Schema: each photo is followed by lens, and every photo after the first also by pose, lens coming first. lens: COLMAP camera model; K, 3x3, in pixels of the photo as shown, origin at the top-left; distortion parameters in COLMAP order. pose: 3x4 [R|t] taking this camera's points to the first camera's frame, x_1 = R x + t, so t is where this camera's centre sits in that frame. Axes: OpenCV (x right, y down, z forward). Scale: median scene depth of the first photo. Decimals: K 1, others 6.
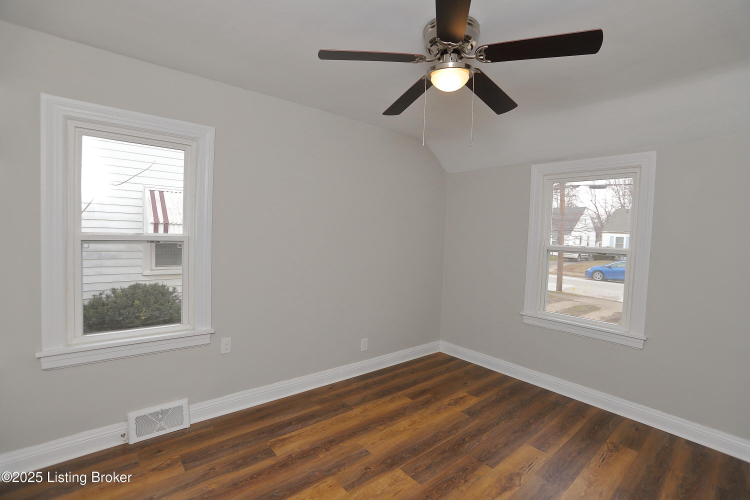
lens RADIAL K [[340.4, 0, 376.7], [0, 340.4, 248.6], [0, 0, 1]] dist [-0.059725, 0.017744]
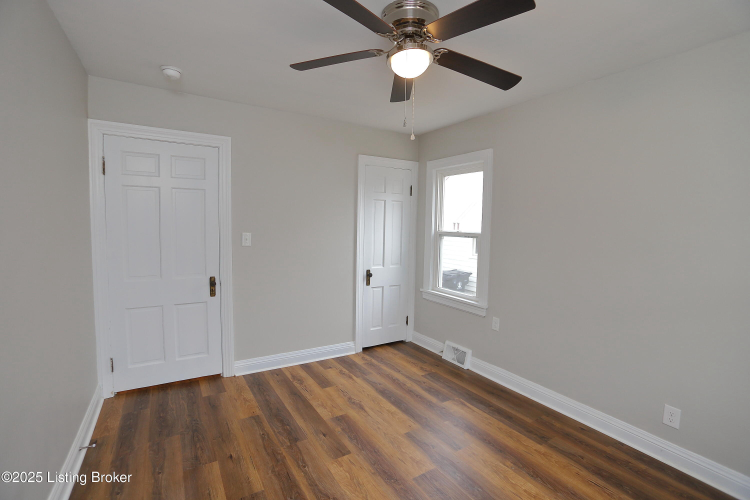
lens RADIAL K [[340.4, 0, 374.9], [0, 340.4, 252.4], [0, 0, 1]] dist [-0.059725, 0.017744]
pose [[-0.157823, 0.027594, -0.987082, 0.840138], [-0.075184, 0.996372, 0.039875, 0.019513], [0.984601, 0.080506, -0.155176, 0.767656]]
